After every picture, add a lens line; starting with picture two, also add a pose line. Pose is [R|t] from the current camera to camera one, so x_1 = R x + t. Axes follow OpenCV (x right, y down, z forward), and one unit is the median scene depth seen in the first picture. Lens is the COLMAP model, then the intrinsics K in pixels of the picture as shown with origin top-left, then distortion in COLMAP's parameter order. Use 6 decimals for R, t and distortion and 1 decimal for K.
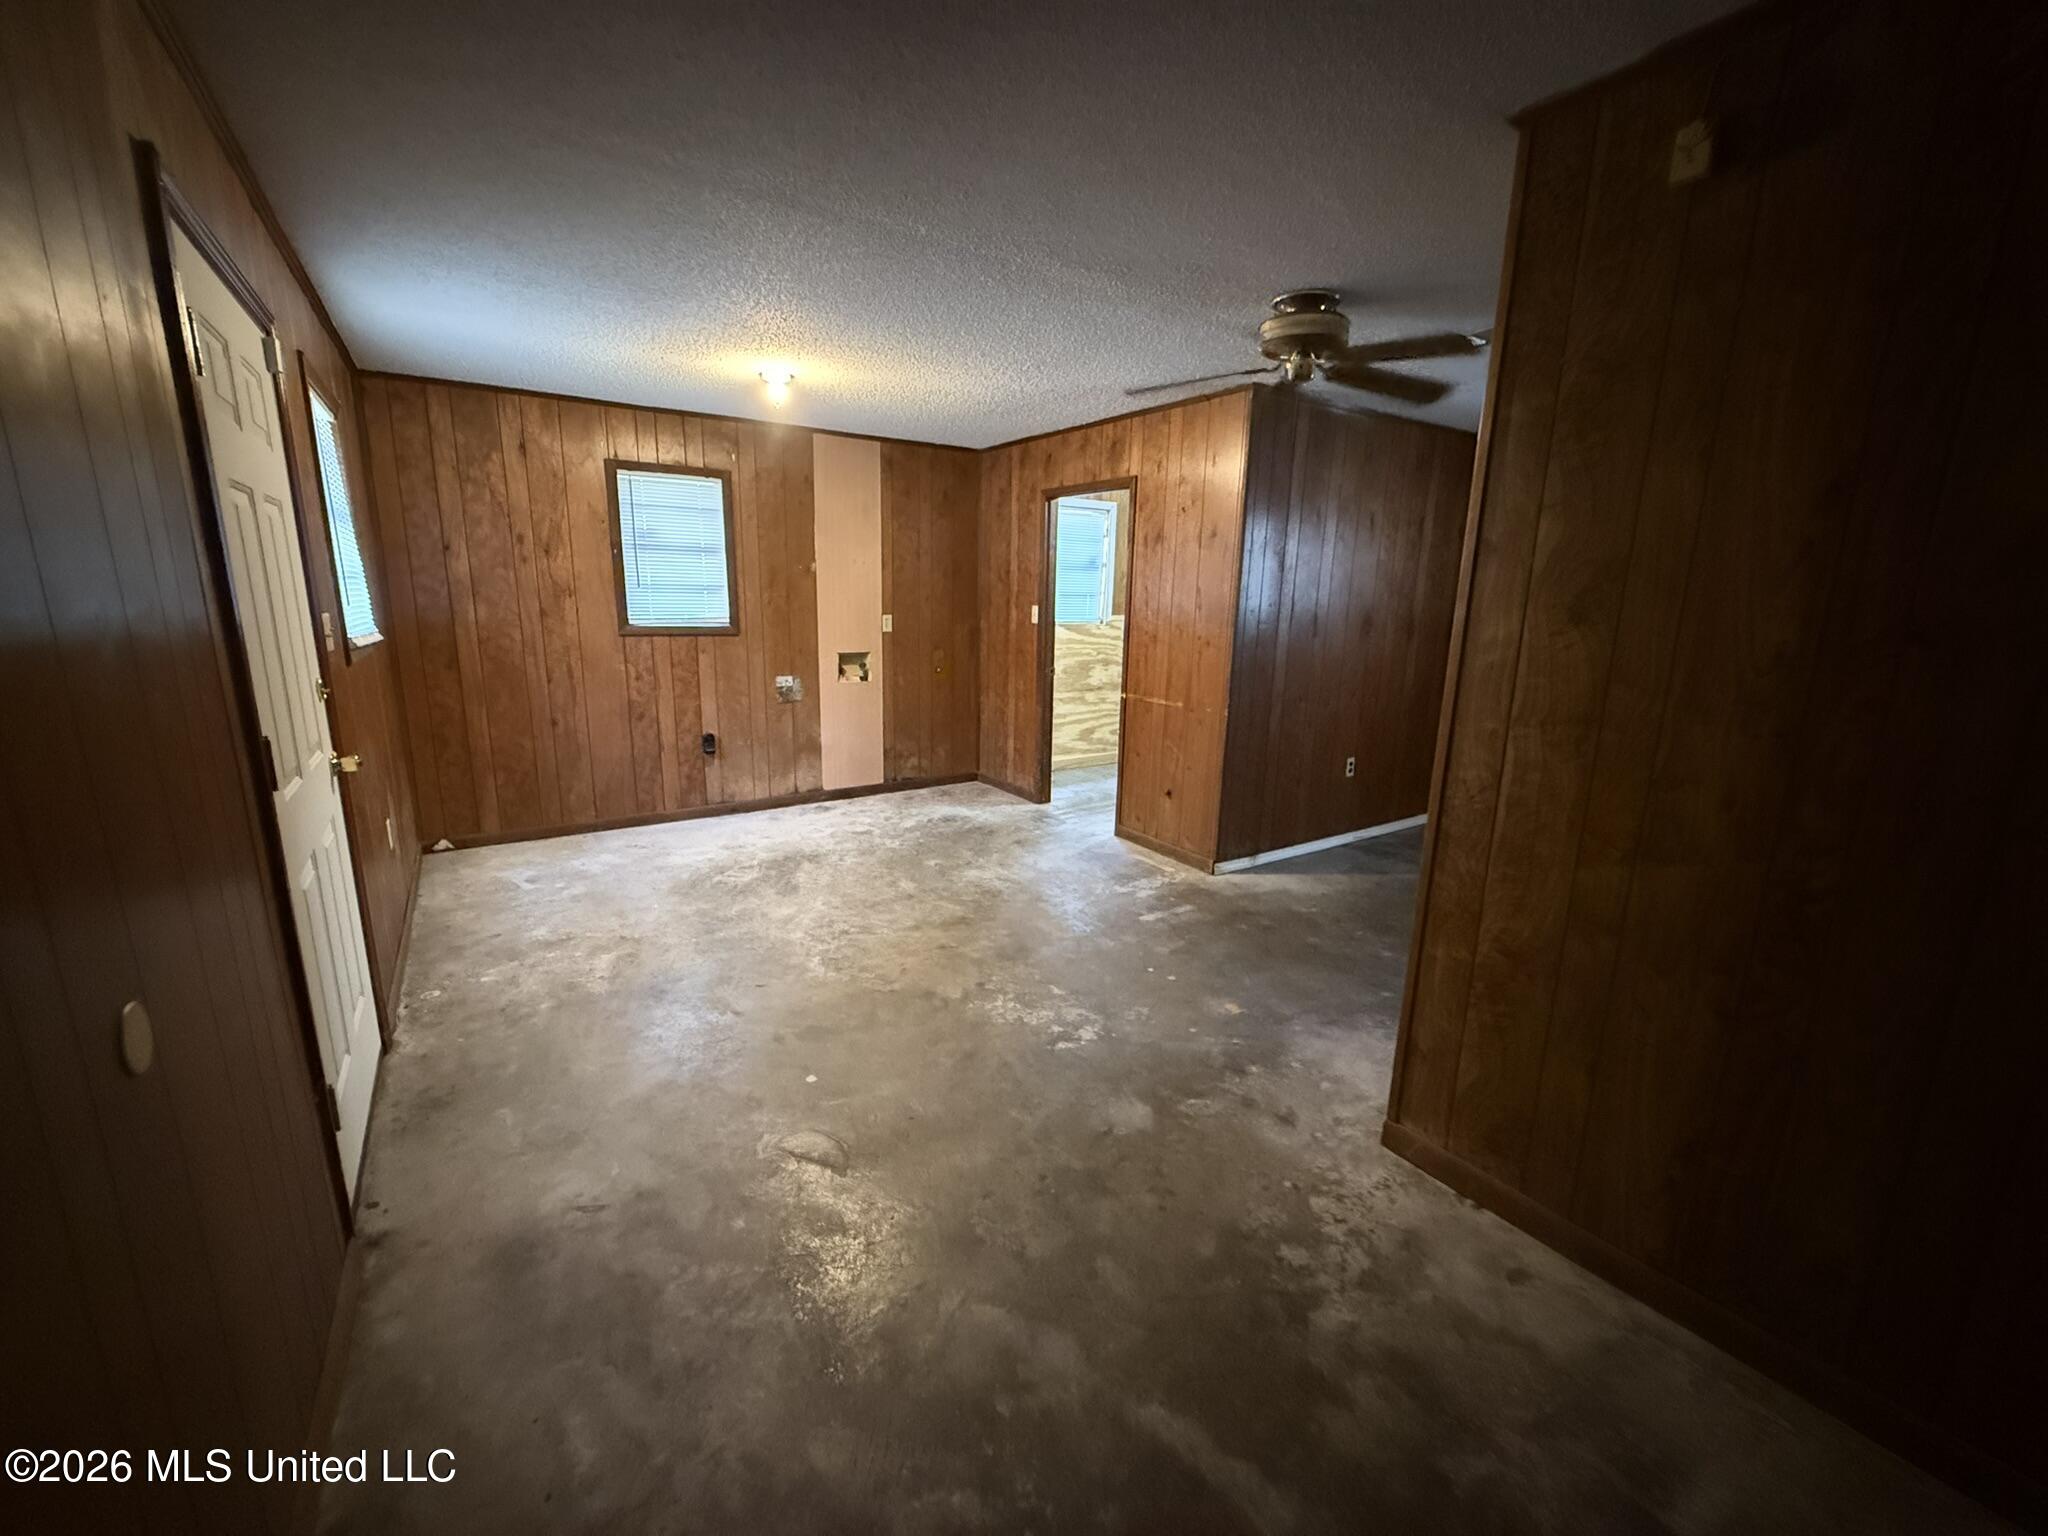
lens RADIAL K [[814.6, 0, 1024.6], [0, 814.6, 769.3], [0, 0, 1]] dist [0.001203, -0.000350]
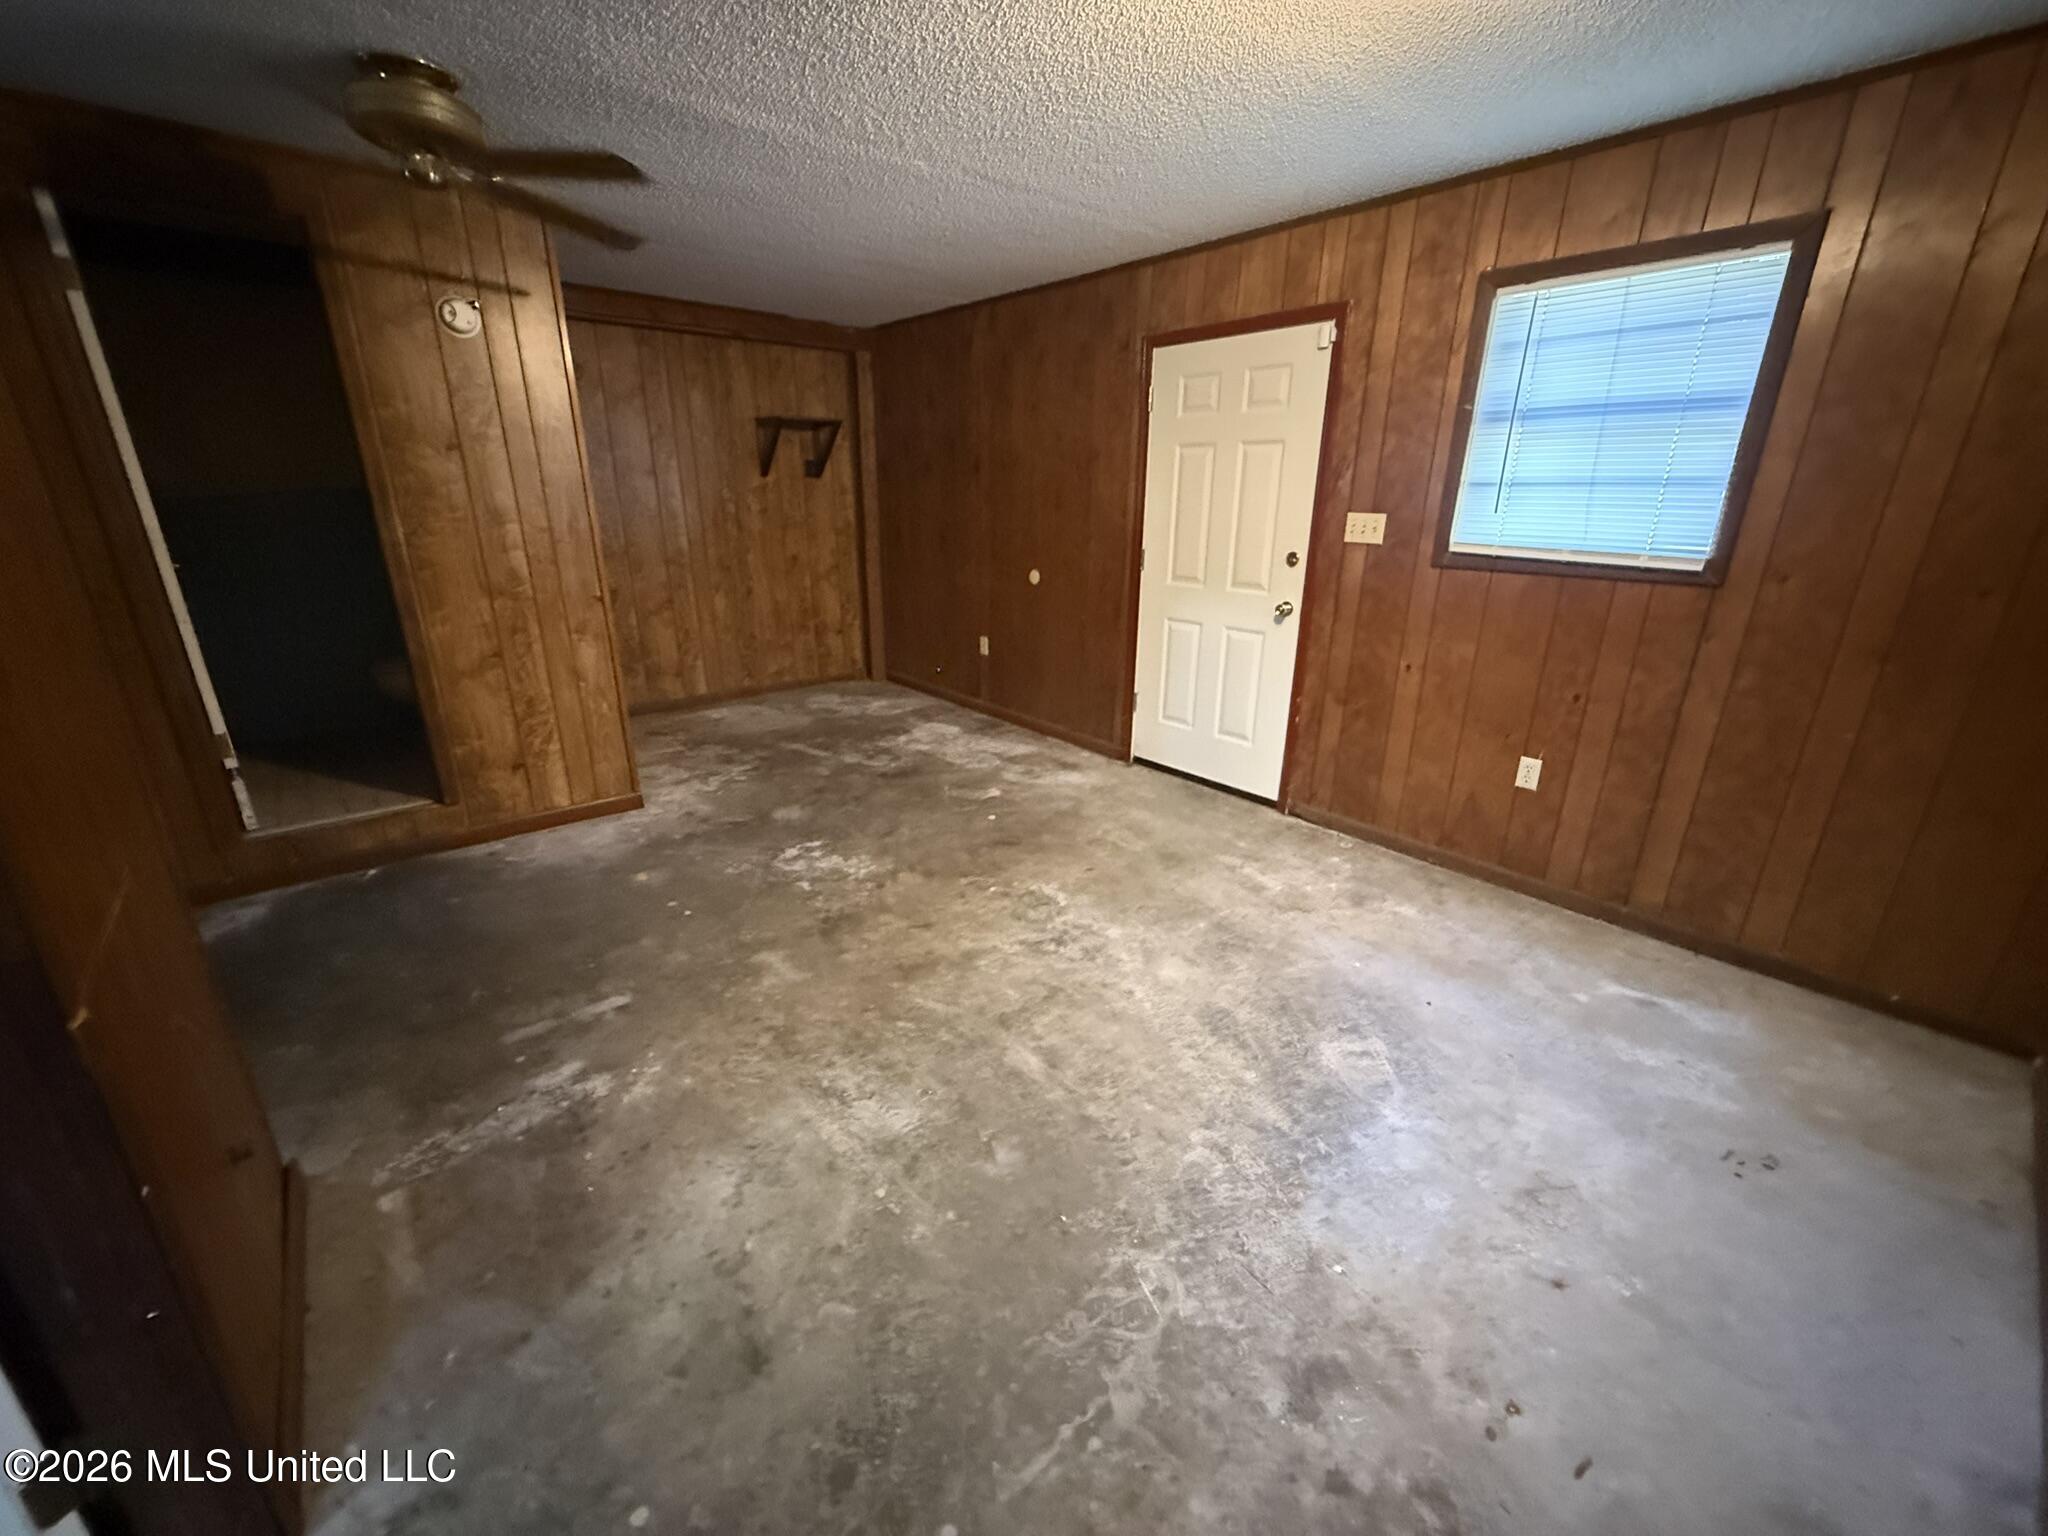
lens RADIAL K [[814.6, 0, 1019.6], [0, 814.6, 773.1], [0, 0, 1]] dist [0.001203, -0.000350]
pose [[-0.993391, 0.011703, -0.114184, -0.098187], [-0.049357, 0.854567, 0.516990, -0.336039], [0.103628, 0.519209, -0.848342, 1.581041]]
